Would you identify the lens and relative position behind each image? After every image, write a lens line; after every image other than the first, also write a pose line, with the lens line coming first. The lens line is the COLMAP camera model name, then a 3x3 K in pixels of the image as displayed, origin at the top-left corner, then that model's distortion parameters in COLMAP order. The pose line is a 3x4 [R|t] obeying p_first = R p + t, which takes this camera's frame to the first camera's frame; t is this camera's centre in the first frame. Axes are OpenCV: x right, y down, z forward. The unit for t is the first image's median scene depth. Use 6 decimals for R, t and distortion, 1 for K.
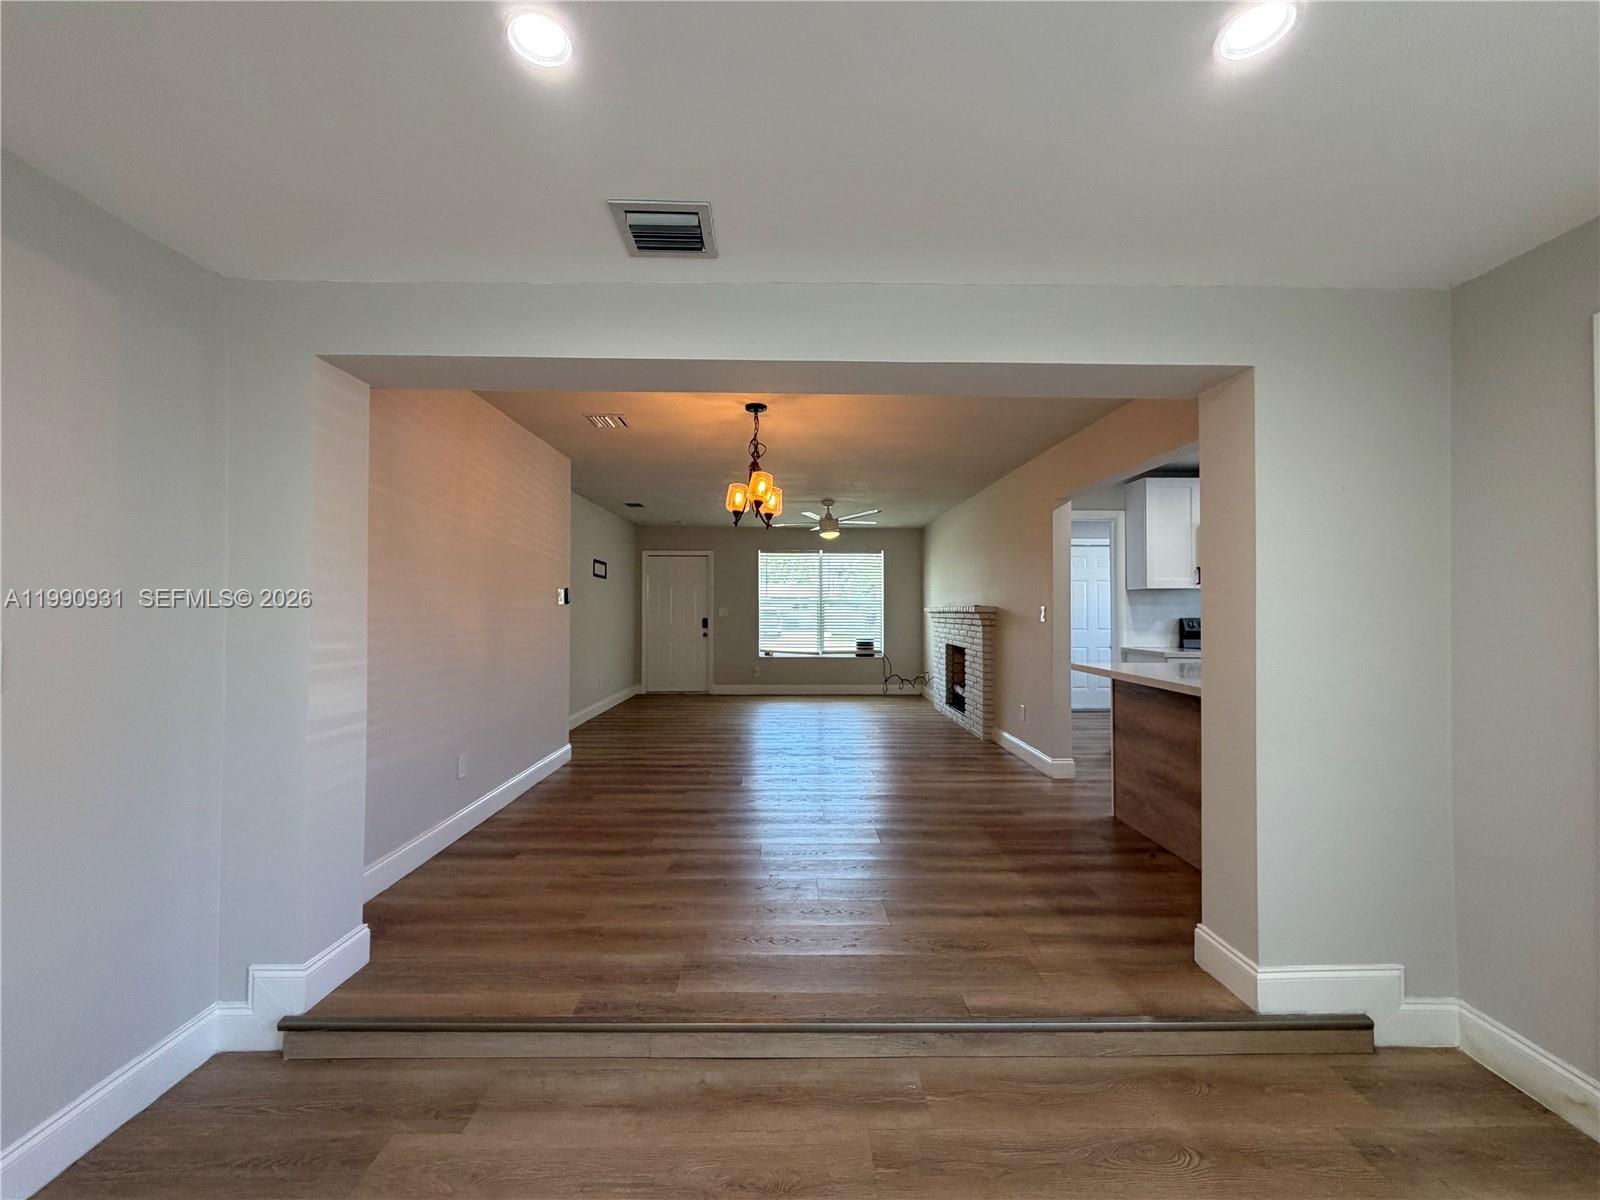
lens RADIAL K [[639.2, 0, 794.7], [0, 639.2, 598.5], [0, 0, 1]] dist [0.000898, 0.000282]
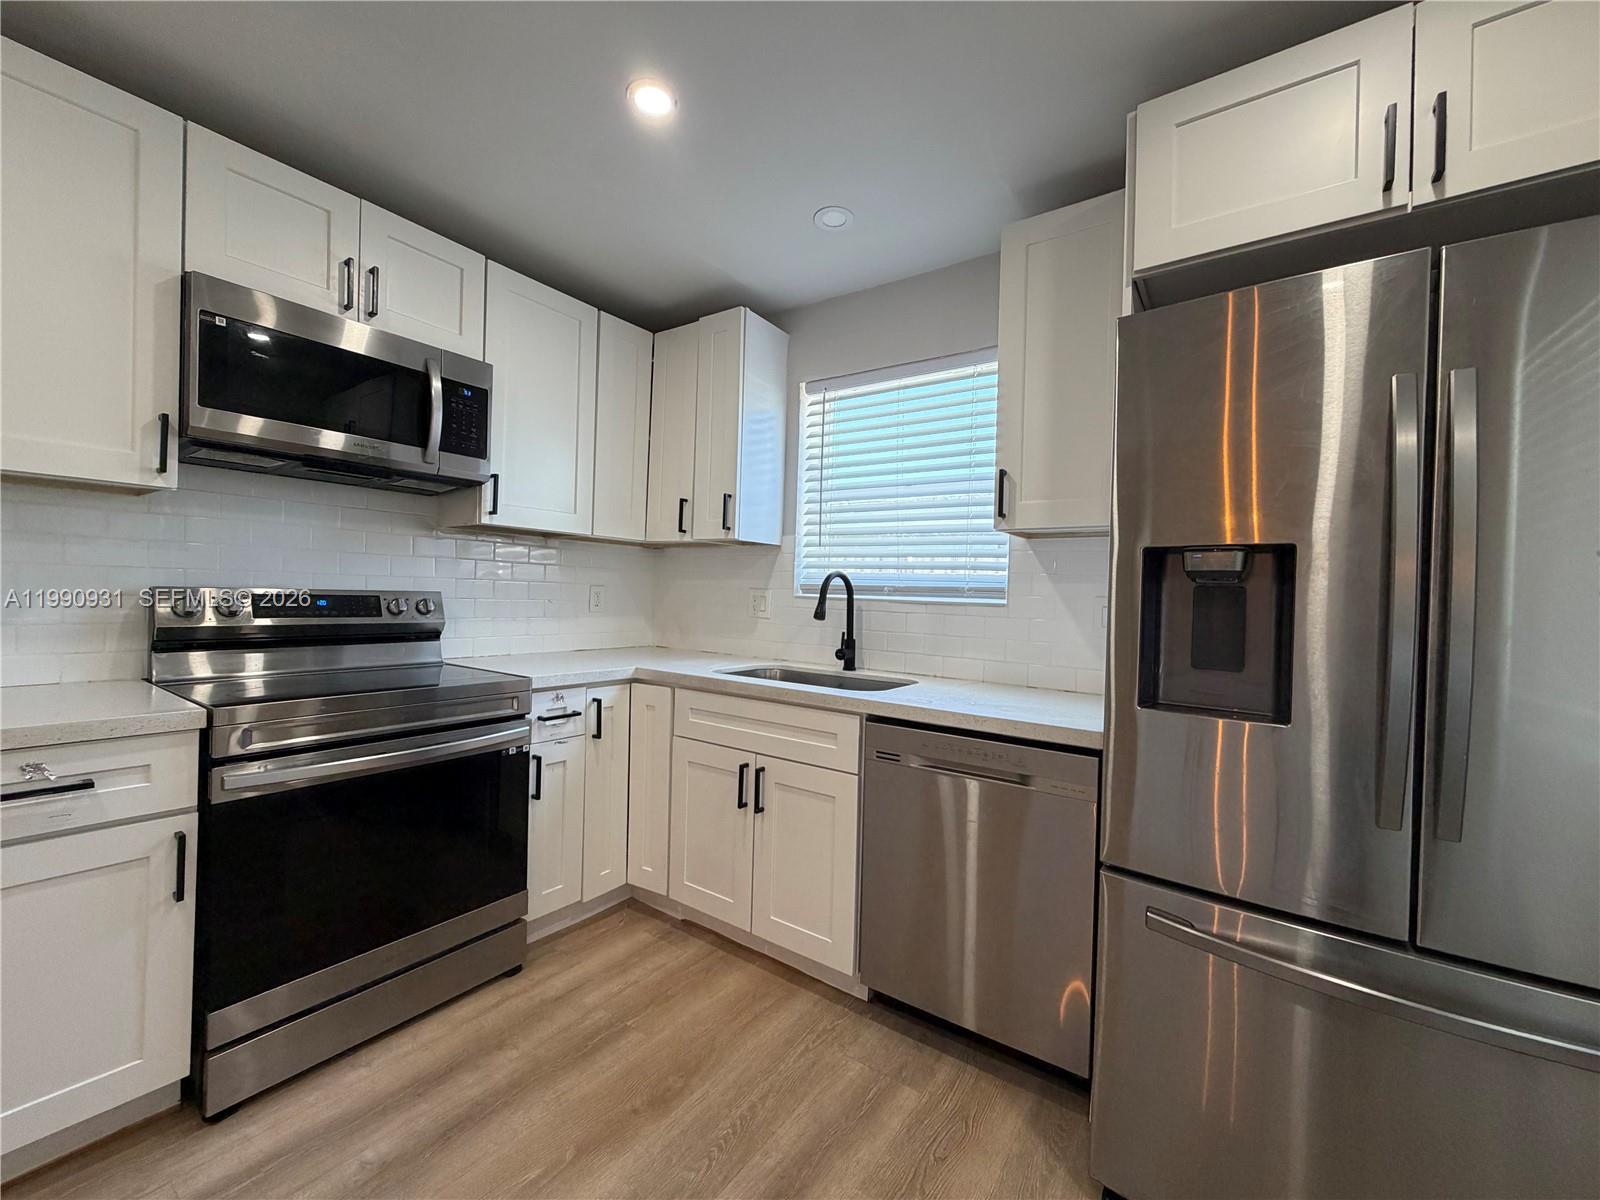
lens RADIAL K [[639.2, 0, 794.7], [0, 639.2, 598.5], [0, 0, 1]] dist [0.000898, 0.000282]
pose [[0.593630, 0.007277, 0.804705, 0.338092], [-0.040736, 0.998949, 0.021017, 0.010876], [-0.803707, -0.045257, 0.593302, 0.344986]]
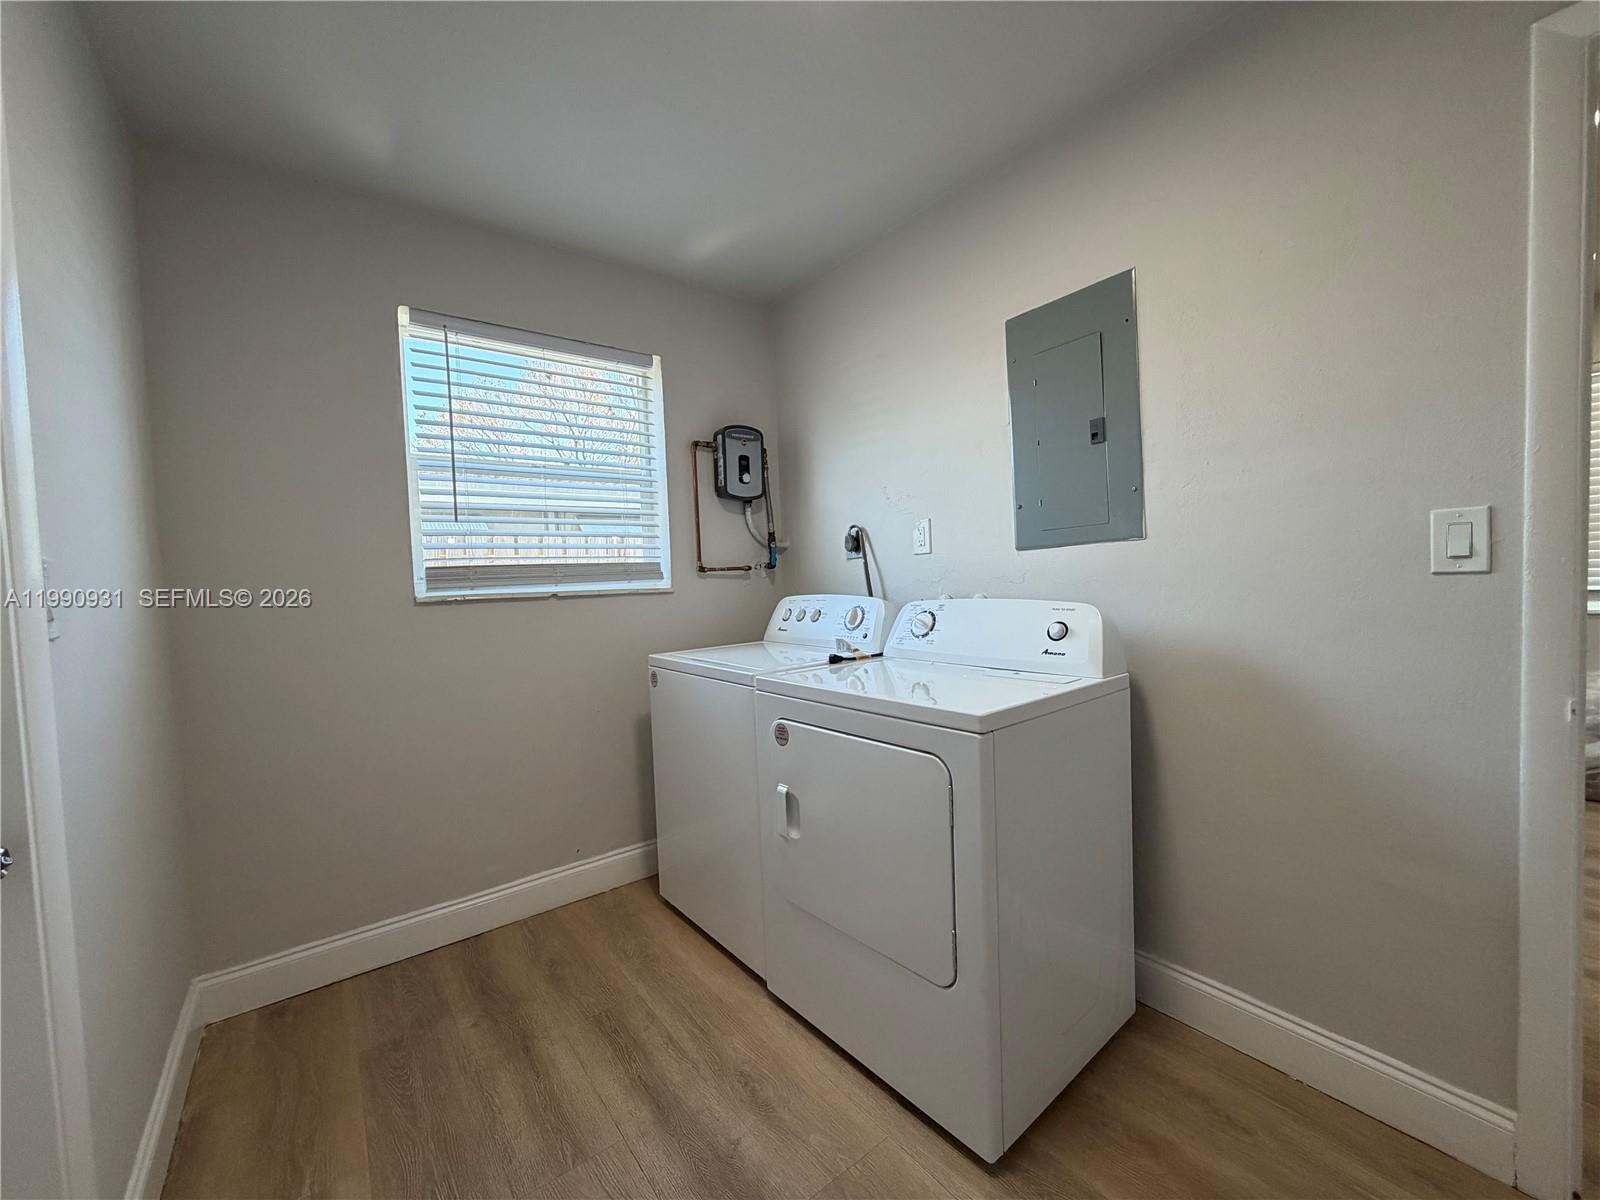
lens RADIAL K [[639.2, 0, 794.7], [0, 639.2, 598.5], [0, 0, 1]] dist [0.000898, 0.000282]
pose [[-0.597856, -0.015130, 0.801461, 0.309924], [0.018589, 0.999291, 0.032731, 0.016029], [-0.801388, 0.034467, -0.597151, 0.566712]]
